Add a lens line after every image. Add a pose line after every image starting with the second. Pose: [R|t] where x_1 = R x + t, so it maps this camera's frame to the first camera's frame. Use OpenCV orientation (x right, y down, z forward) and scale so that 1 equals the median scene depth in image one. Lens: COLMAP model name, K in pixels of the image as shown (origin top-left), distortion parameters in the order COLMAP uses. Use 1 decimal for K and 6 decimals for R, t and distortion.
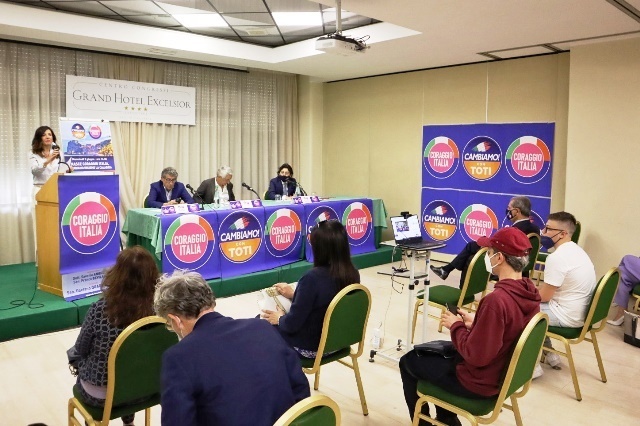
lens RADIAL K [[528.7, 0, 319.7], [0, 528.7, 167.0], [0, 0, 1]] dist [0.002091, -0.000002]
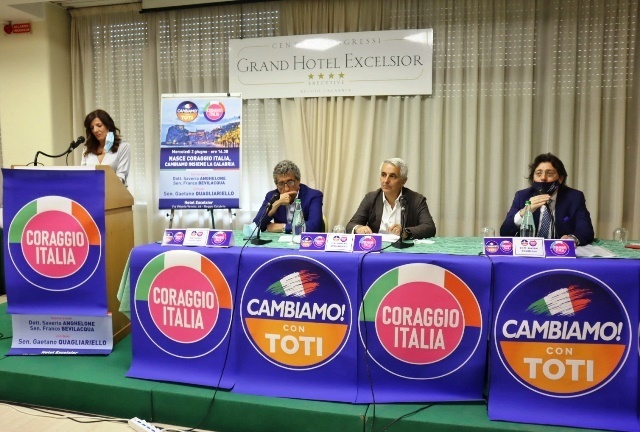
lens RADIAL K [[518.3, 0, 337.0], [0, 518.3, 215.2], [0, 0, 1]] dist [-0.085762, 0.009628]
pose [[0.570611, 0.064432, -0.818689, 0.211879], [-0.017410, 0.997642, 0.066381, 0.019529], [0.821036, -0.023625, 0.570387, 0.750012]]
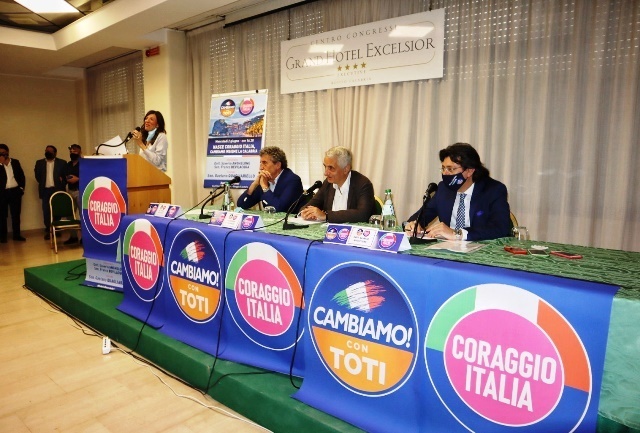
lens RADIAL K [[485.2, 0, 305.0], [0, 485.2, 232.5], [0, 0, 1]] dist [-0.125576, 0.002404]
pose [[0.084941, 0.151001, -0.984877, 0.327095], [-0.020486, 0.988505, 0.149791, 0.010997], [0.996175, 0.007453, 0.087058, 1.025795]]
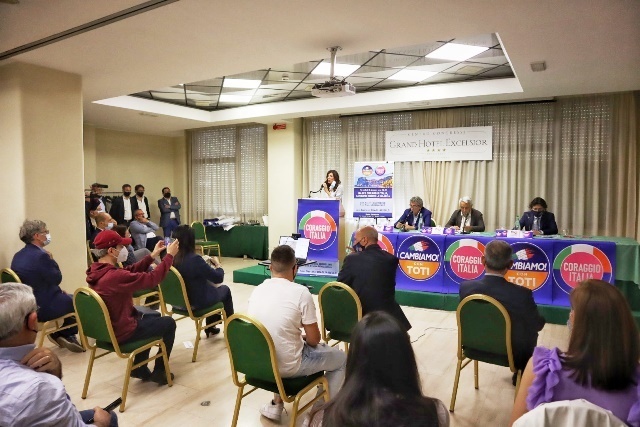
lens RADIAL K [[460.8, 0, 320.0], [0, 460.8, 213.5], [0, 0, 1]] dist [-0.111823, 0.003540]
pose [[0.313804, 0.044988, -0.948421, 0.682232], [-0.023548, 0.998938, 0.039593, 0.002710], [0.949196, 0.009909, 0.314530, 0.467519]]
